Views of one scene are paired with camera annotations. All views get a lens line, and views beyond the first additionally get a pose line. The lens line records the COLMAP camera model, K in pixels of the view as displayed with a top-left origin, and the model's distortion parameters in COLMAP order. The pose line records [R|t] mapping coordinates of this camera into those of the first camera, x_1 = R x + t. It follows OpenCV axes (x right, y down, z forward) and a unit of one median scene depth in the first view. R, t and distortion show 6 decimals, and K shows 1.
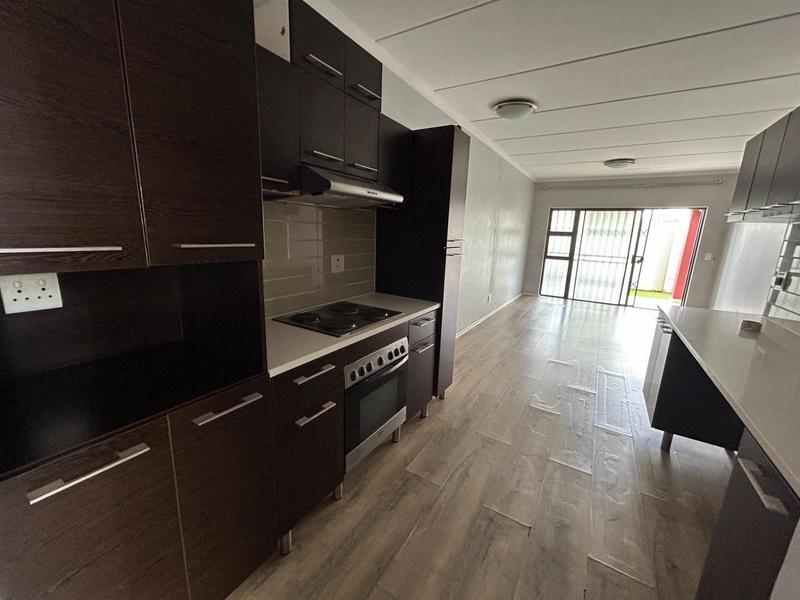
lens RADIAL K [[321.4, 0, 401.8], [0, 321.4, 296.1], [0, 0, 1]] dist [0.002005, 0.000688]
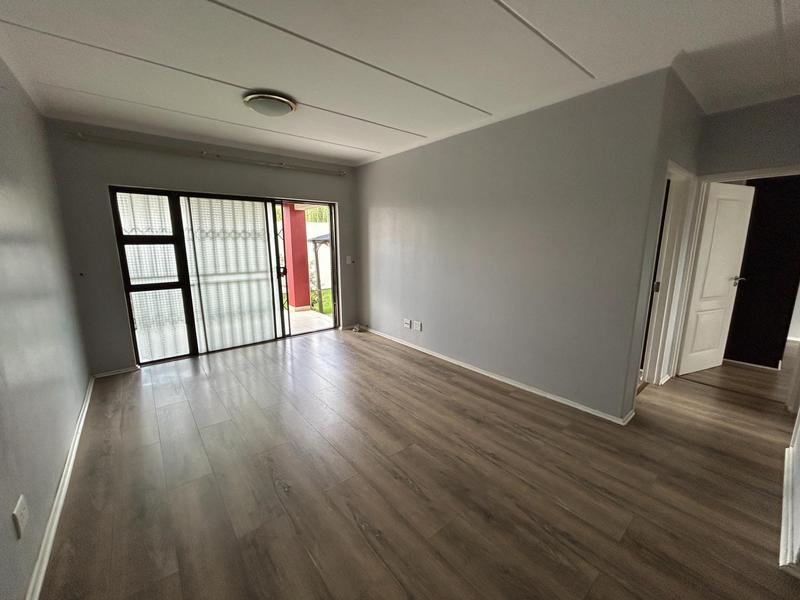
lens RADIAL K [[321.4, 0, 400.2], [0, 321.4, 298.0], [0, 0, 1]] dist [0.002005, 0.000688]
pose [[0.319066, -0.201033, 0.926166, 0.134880], [0.215779, 0.966987, 0.135557, -0.090028], [-0.922841, 0.156596, 0.351912, 0.479250]]
